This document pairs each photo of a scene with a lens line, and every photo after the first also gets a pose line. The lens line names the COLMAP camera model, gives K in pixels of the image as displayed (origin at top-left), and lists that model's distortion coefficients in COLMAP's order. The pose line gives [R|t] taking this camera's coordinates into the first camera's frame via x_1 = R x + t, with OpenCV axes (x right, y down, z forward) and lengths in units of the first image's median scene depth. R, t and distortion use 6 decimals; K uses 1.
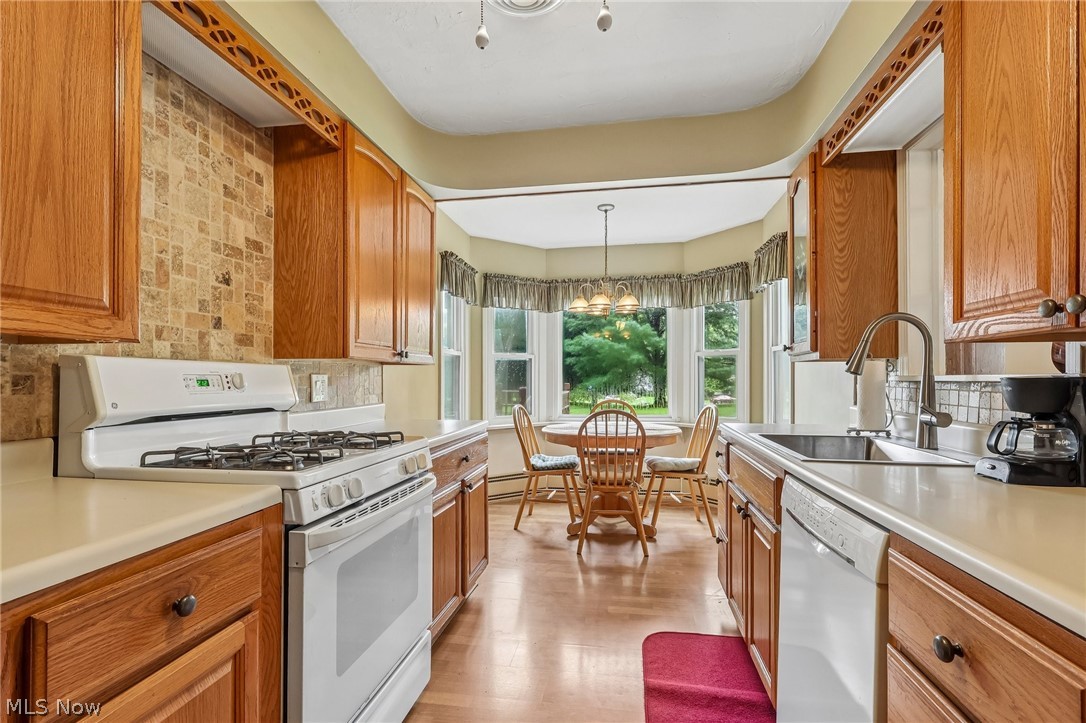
lens RADIAL K [[514.6, 0, 539.1], [0, 514.6, 380.3], [0, 0, 1]] dist [0.002896, 0.000385]
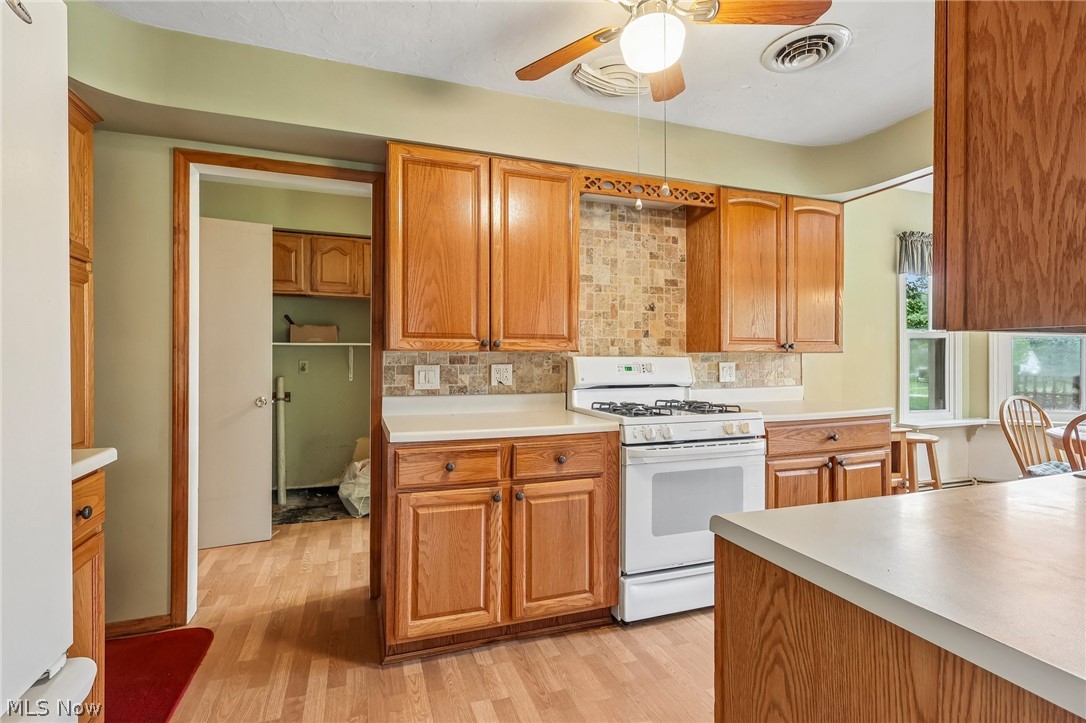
lens RADIAL K [[510.1, 0, 537.4], [0, 510.1, 358.1], [0, 0, 1]] dist [0.001596, 0.000300]
pose [[0.491765, -0.002474, -0.870725, 0.665449], [-0.000082, 0.999996, -0.002888, -0.024143], [0.870728, 0.001492, 0.491763, -0.153408]]
